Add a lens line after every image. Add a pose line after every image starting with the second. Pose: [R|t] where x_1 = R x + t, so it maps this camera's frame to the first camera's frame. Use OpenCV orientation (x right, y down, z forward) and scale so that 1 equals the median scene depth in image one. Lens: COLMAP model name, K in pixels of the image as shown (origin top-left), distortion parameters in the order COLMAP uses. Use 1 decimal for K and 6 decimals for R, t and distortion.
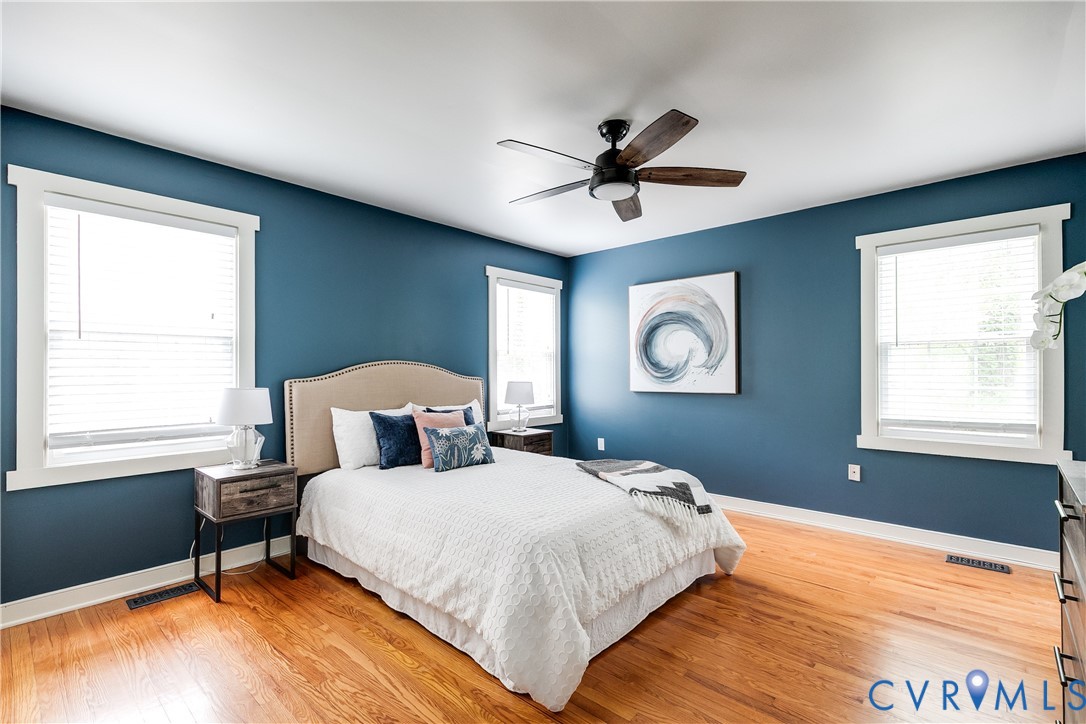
lens RADIAL K [[497.0, 0, 544.0], [0, 497.0, 366.6], [0, 0, 1]] dist [0.007180, -0.000420]
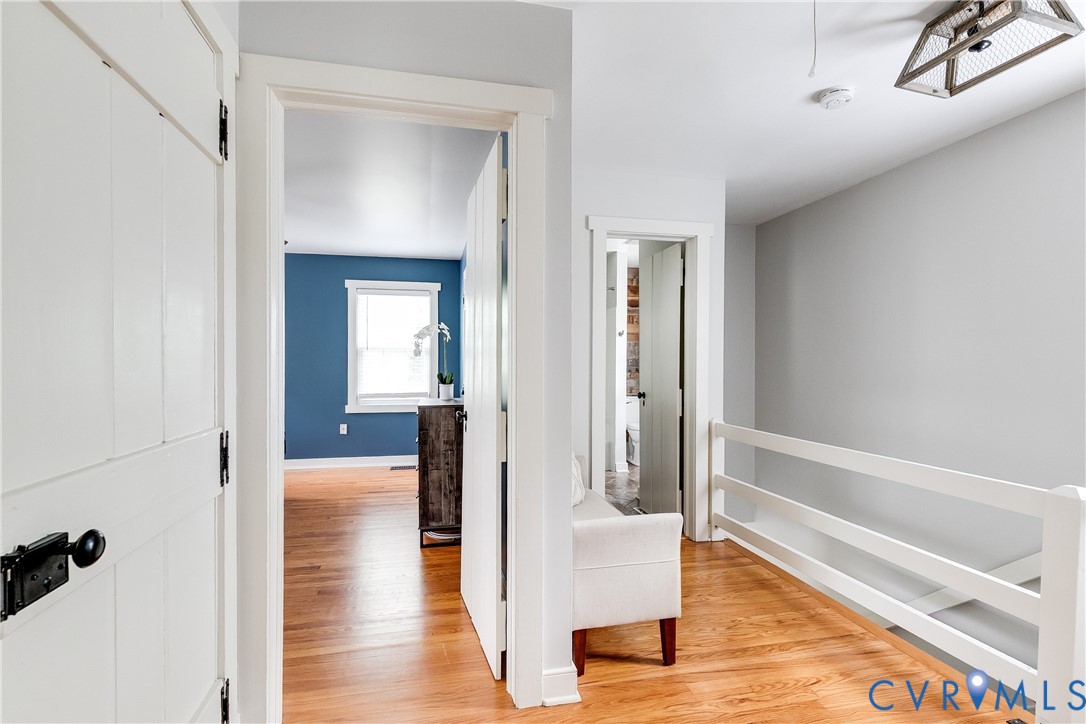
lens RADIAL K [[497.0, 0, 543.4], [0, 497.0, 364.3], [0, 0, 1]] dist [0.007180, -0.000420]
pose [[0.573208, 0.003616, 0.819402, -0.281571], [-0.009062, 0.999957, 0.001927, -0.001494], [-0.819360, -0.008530, 0.573216, -0.385975]]
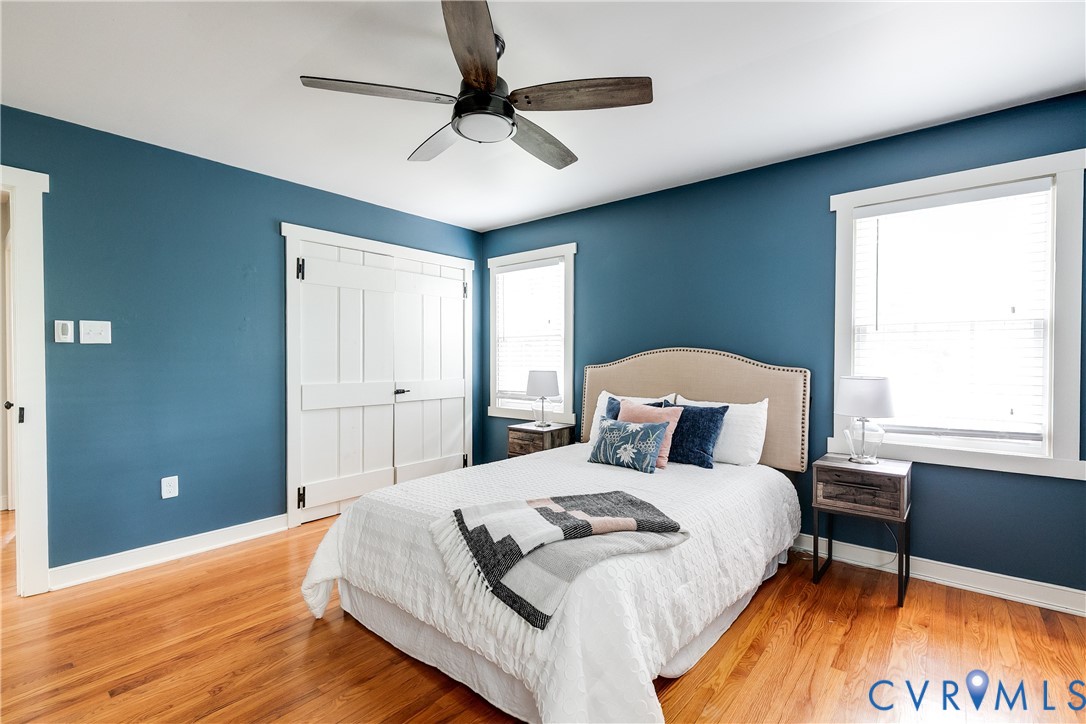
lens RADIAL K [[497.0, 0, 534.7], [0, 497.0, 361.6], [0, 0, 1]] dist [0.007180, -0.000420]
pose [[0.027623, 0.007385, -0.999591, 0.888442], [0.006516, 0.999950, 0.007568, 0.007587], [0.999597, -0.006723, 0.027573, 1.009906]]
